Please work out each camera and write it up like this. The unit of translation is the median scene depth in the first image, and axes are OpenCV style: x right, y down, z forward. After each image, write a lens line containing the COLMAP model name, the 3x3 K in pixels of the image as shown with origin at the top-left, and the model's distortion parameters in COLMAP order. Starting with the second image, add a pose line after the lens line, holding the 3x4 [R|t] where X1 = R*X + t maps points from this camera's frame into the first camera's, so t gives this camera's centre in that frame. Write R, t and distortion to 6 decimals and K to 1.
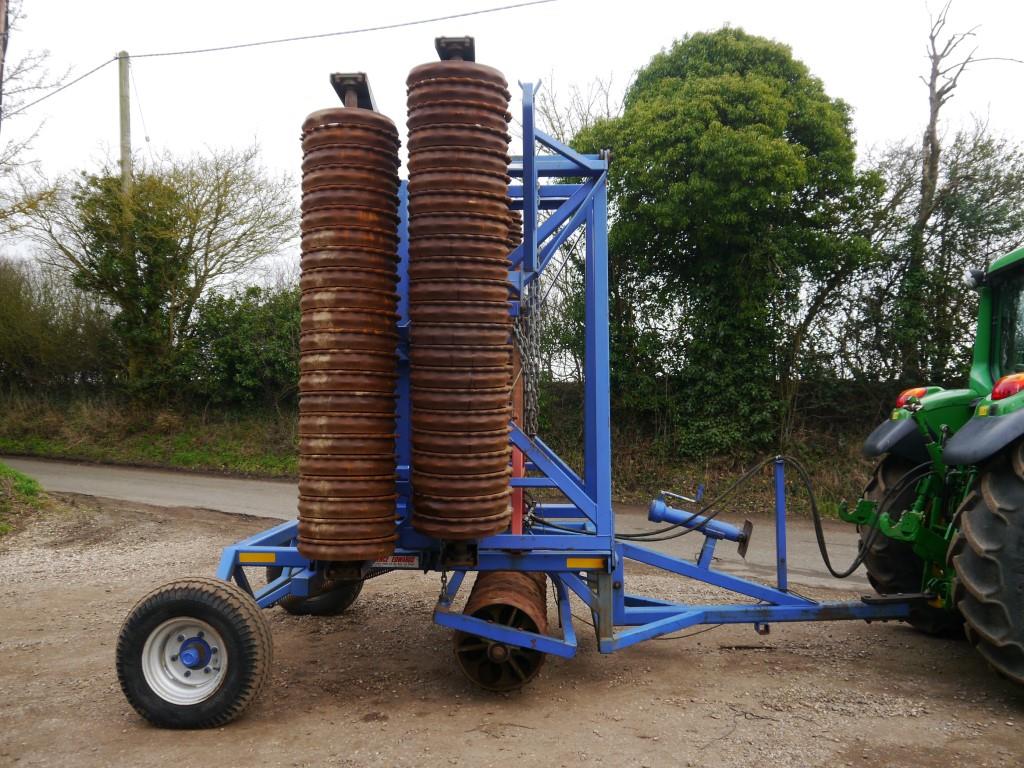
lens RADIAL K [[861.3, 0, 511.6], [0, 861.3, 383.8], [0, 0, 1]] dist [-0.026940, 0.002936]
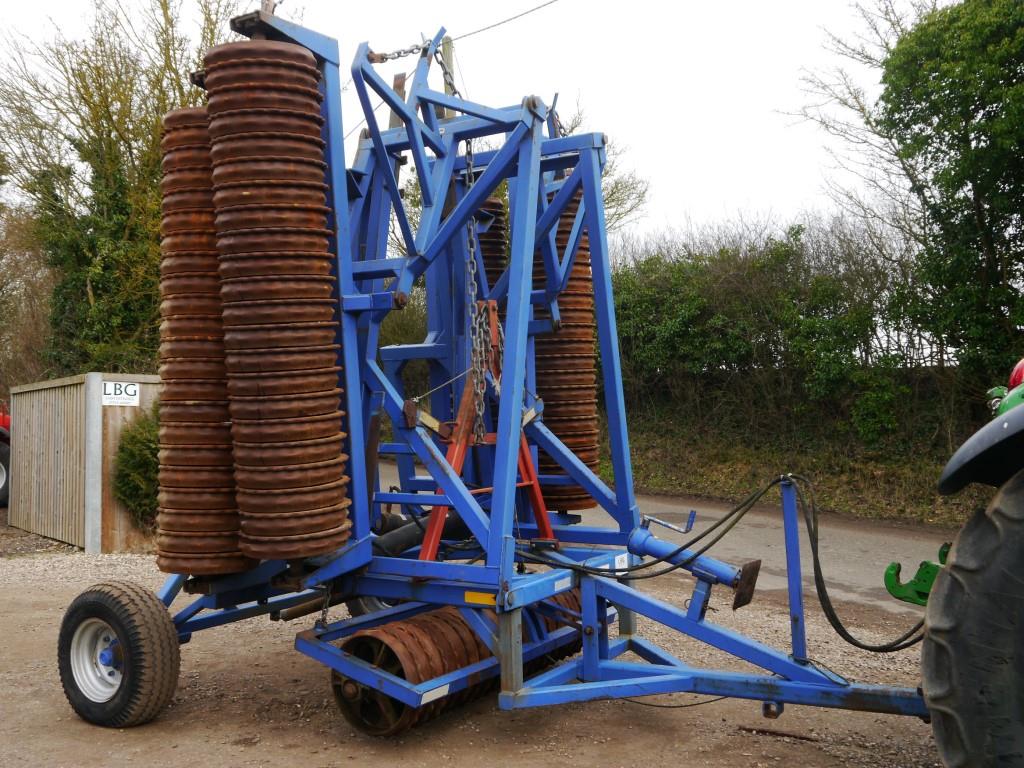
lens RADIAL K [[1013.6, 0, 512.1], [0, 1013.6, 386.9], [0, 0, 1]] dist [-0.011591, 0.000000]
pose [[0.869235, -0.022878, -0.493869, 0.658707], [0.028755, 0.999577, 0.004305, -0.000976], [0.493562, -0.017943, 0.869526, 0.176549]]
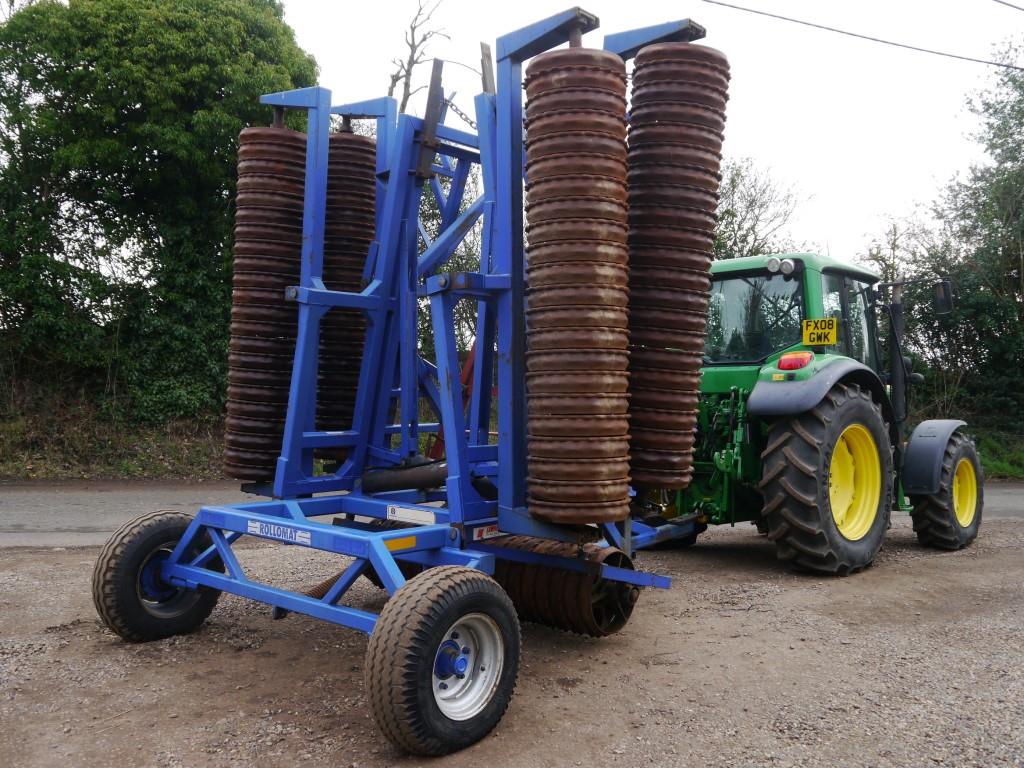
lens RADIAL K [[944.5, 0, 511.8], [0, 944.5, 379.8], [0, 0, 1]] dist [0.011318, 0.000000]
pose [[0.617920, 0.007538, 0.786205, -1.043530], [-0.040281, 0.998944, 0.022082, 0.022599], [-0.785208, -0.045314, 0.617571, 0.399754]]
